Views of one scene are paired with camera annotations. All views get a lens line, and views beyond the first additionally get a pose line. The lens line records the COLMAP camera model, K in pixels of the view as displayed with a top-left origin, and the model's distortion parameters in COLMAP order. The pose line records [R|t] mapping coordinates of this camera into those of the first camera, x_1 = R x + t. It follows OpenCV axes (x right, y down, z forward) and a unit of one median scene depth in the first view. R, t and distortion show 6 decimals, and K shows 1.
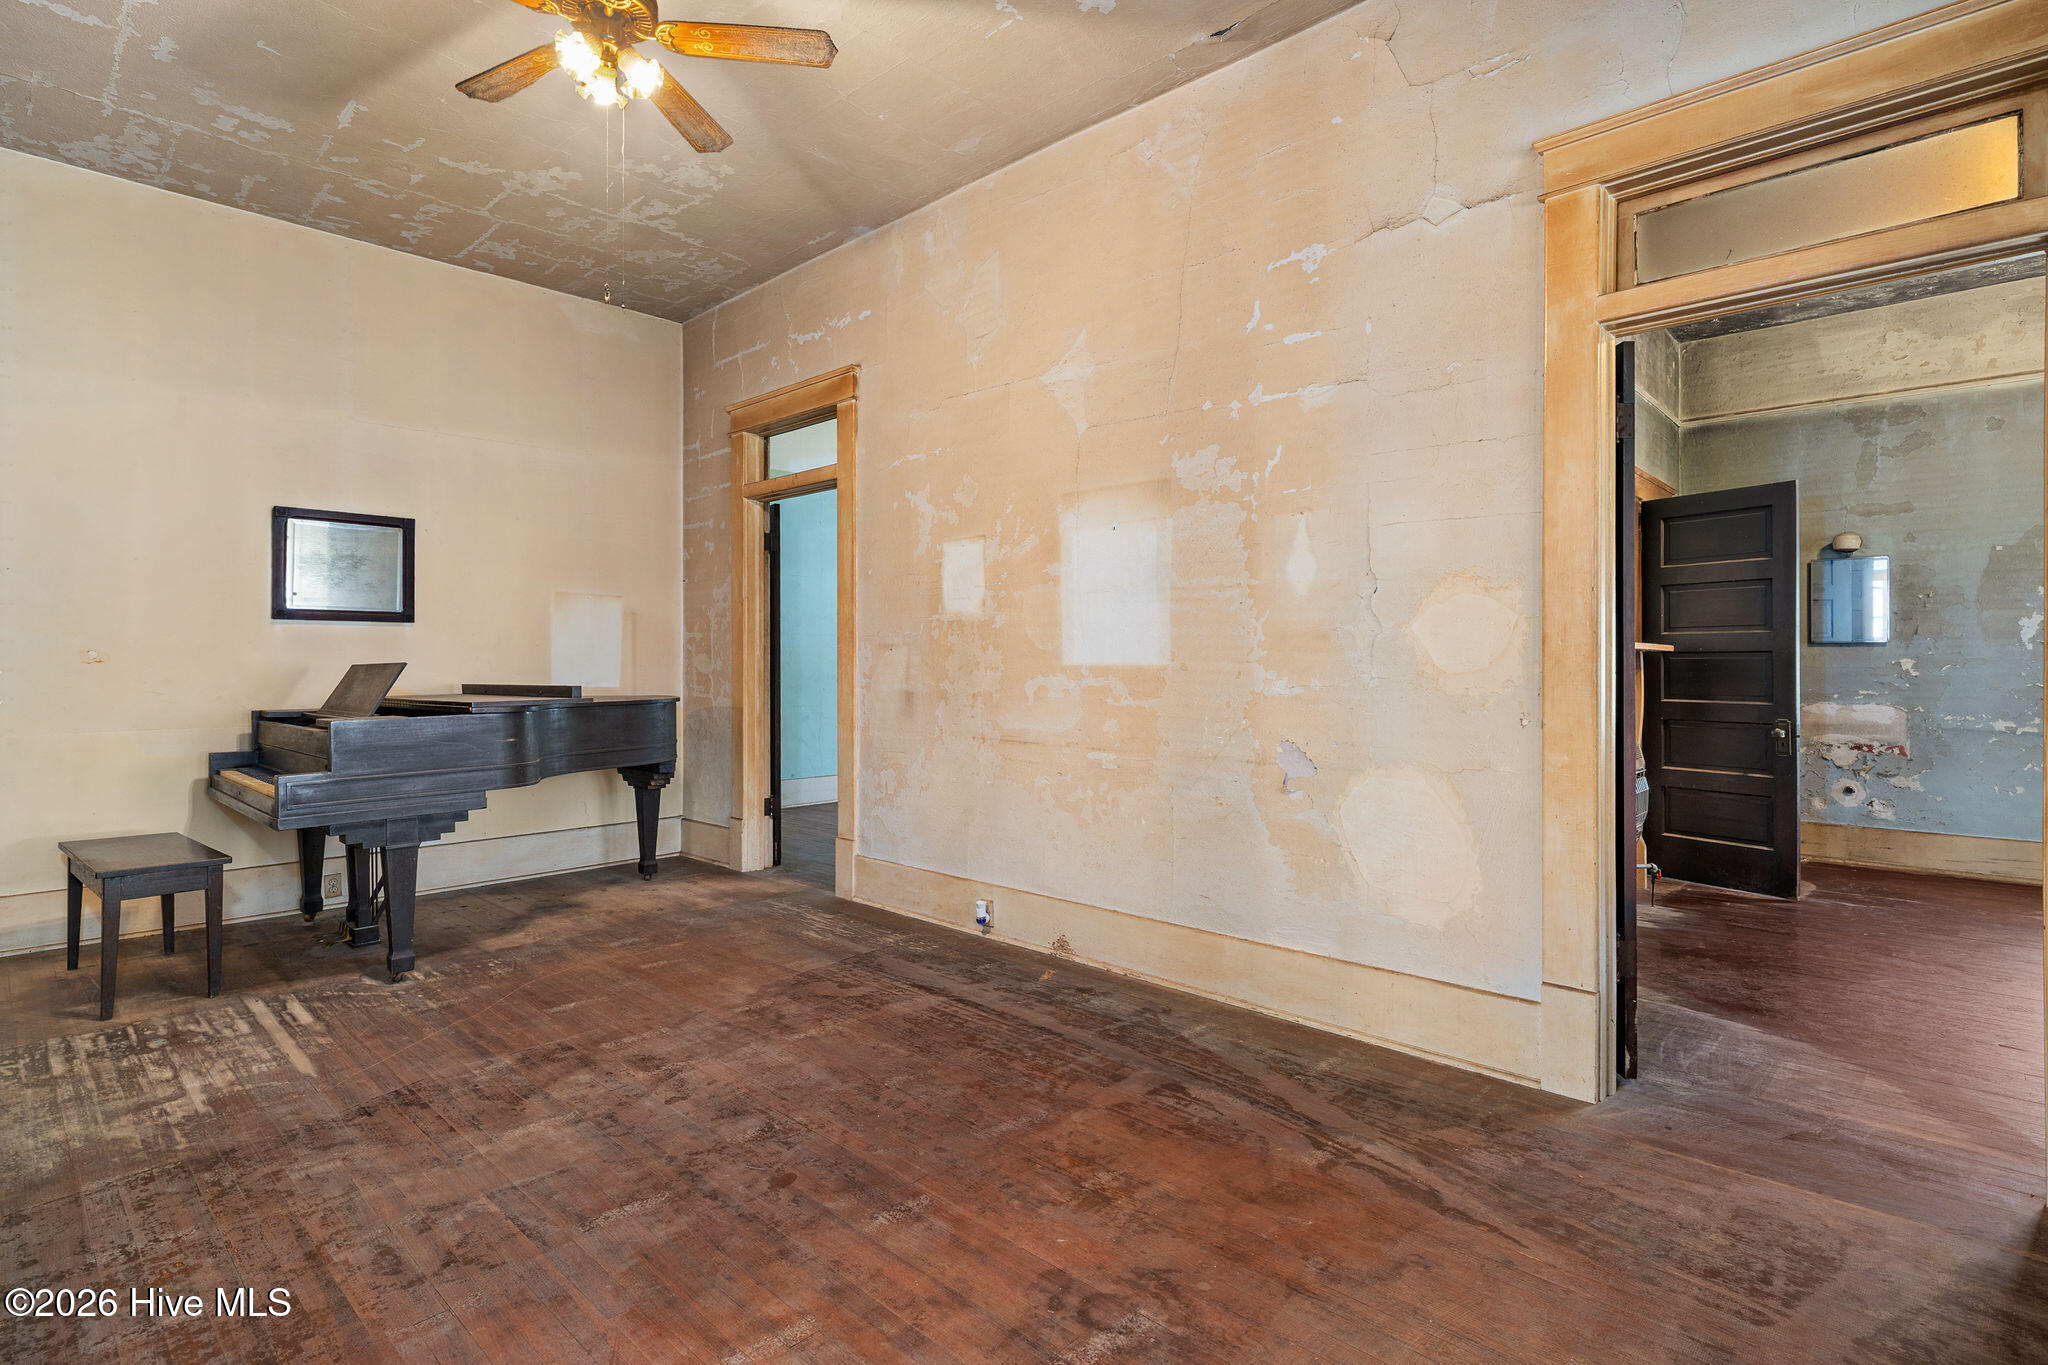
lens RADIAL K [[951.2, 0, 1032.2], [0, 951.2, 672.7], [0, 0, 1]] dist [-0.003461, -0.000562]
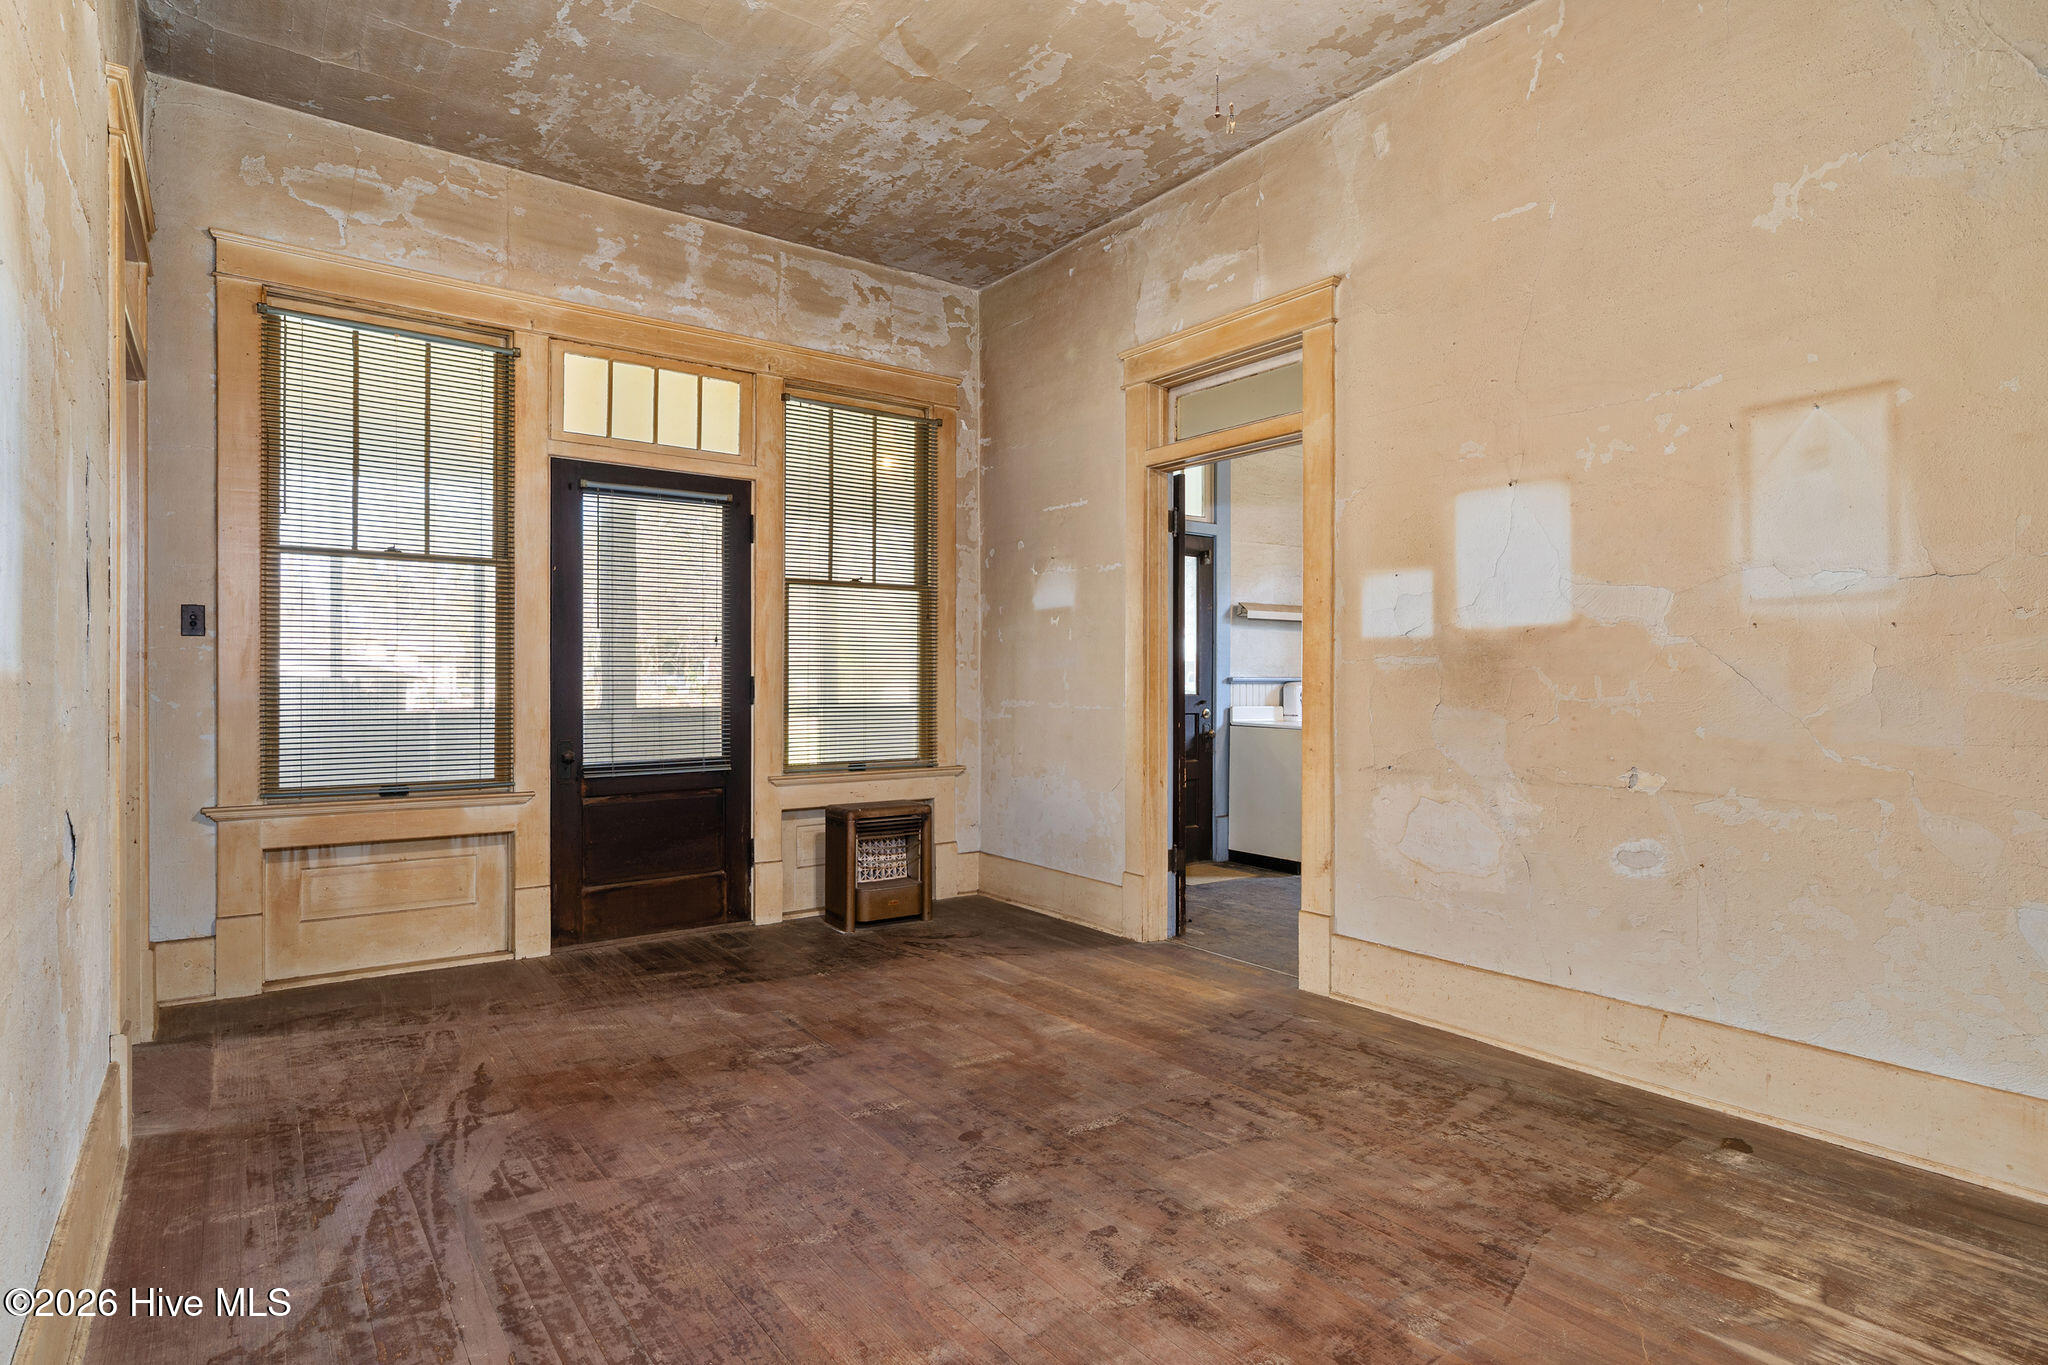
lens RADIAL K [[1073.2, 0, 1015.1], [0, 1073.2, 674.5], [0, 0, 1]] dist [0.004719, 0.001220]
pose [[-0.976365, -0.002398, 0.216116, -0.461626], [-0.000317, 0.999953, 0.009661, -0.010221], [-0.216129, 0.009364, -0.976320, 1.748517]]
